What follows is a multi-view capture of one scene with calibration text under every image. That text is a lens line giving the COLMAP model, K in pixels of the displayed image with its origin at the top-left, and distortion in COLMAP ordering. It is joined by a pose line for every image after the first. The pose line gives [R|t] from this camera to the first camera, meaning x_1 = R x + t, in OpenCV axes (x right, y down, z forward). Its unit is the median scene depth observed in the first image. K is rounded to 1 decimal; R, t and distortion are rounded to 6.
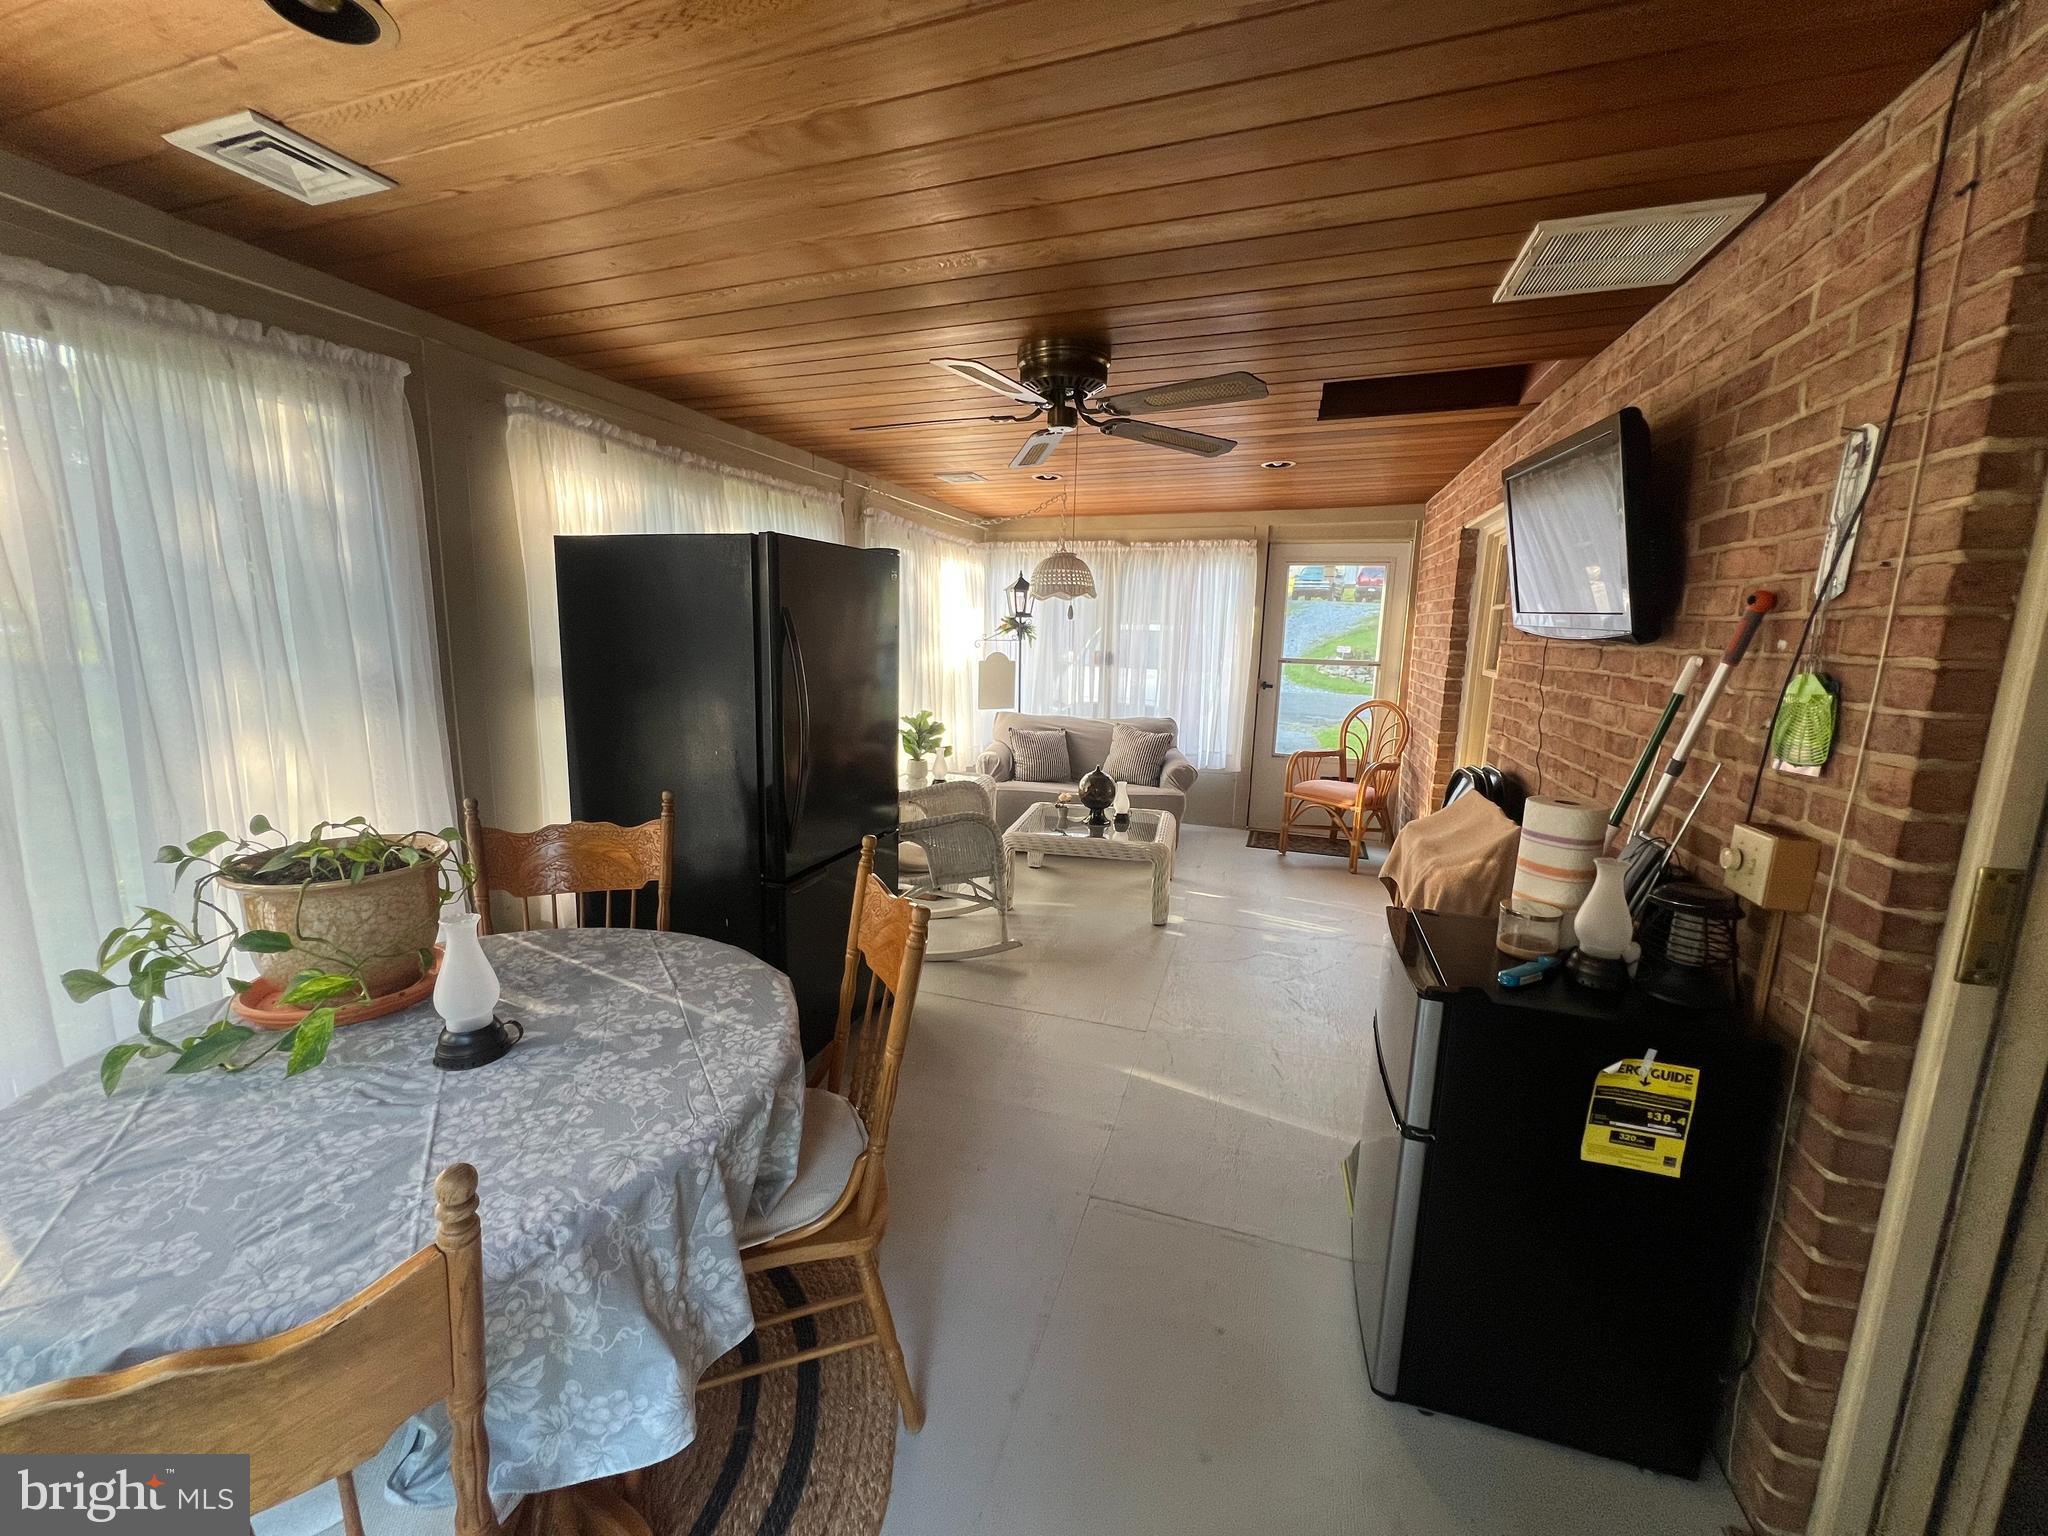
lens RADIAL K [[808.7, 0, 1015.9], [0, 808.7, 773.3], [0, 0, 1]] dist [-0.011400, 0.000191]
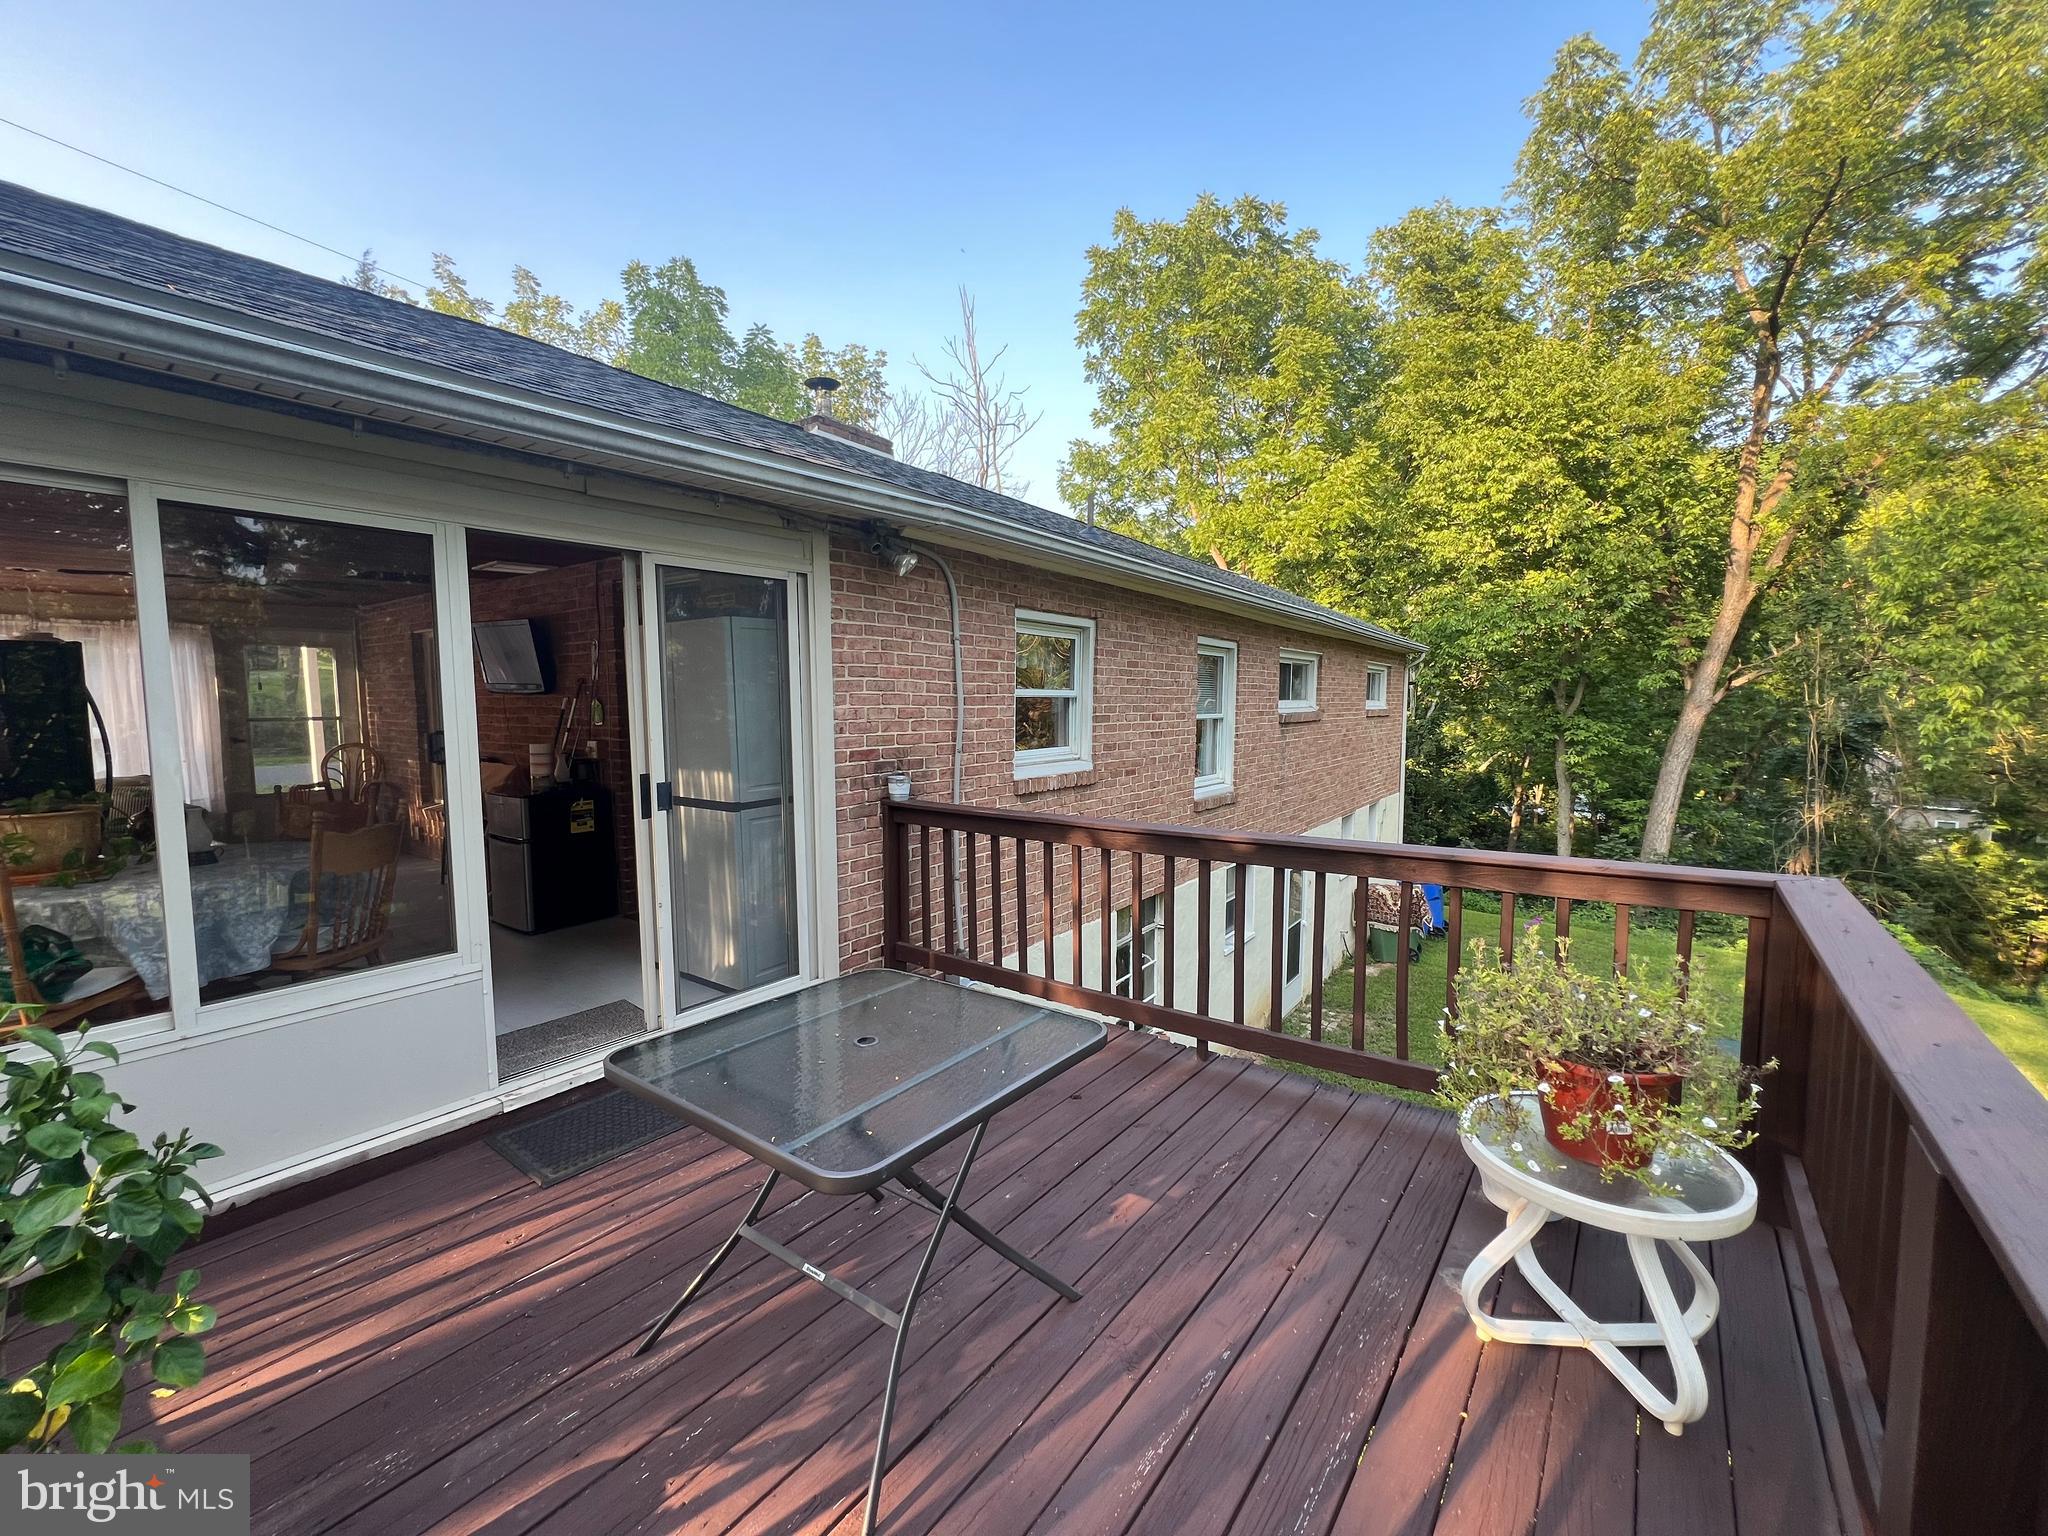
lens RADIAL K [[808.7, 0, 1025.1], [0, 808.7, 769.0], [0, 0, 1]] dist [-0.011400, 0.000191]
pose [[0.296774, -0.094540, 0.950256, -2.072371], [0.177644, 0.983184, 0.042335, 0.397492], [-0.938279, 0.156244, 0.308578, -2.047654]]
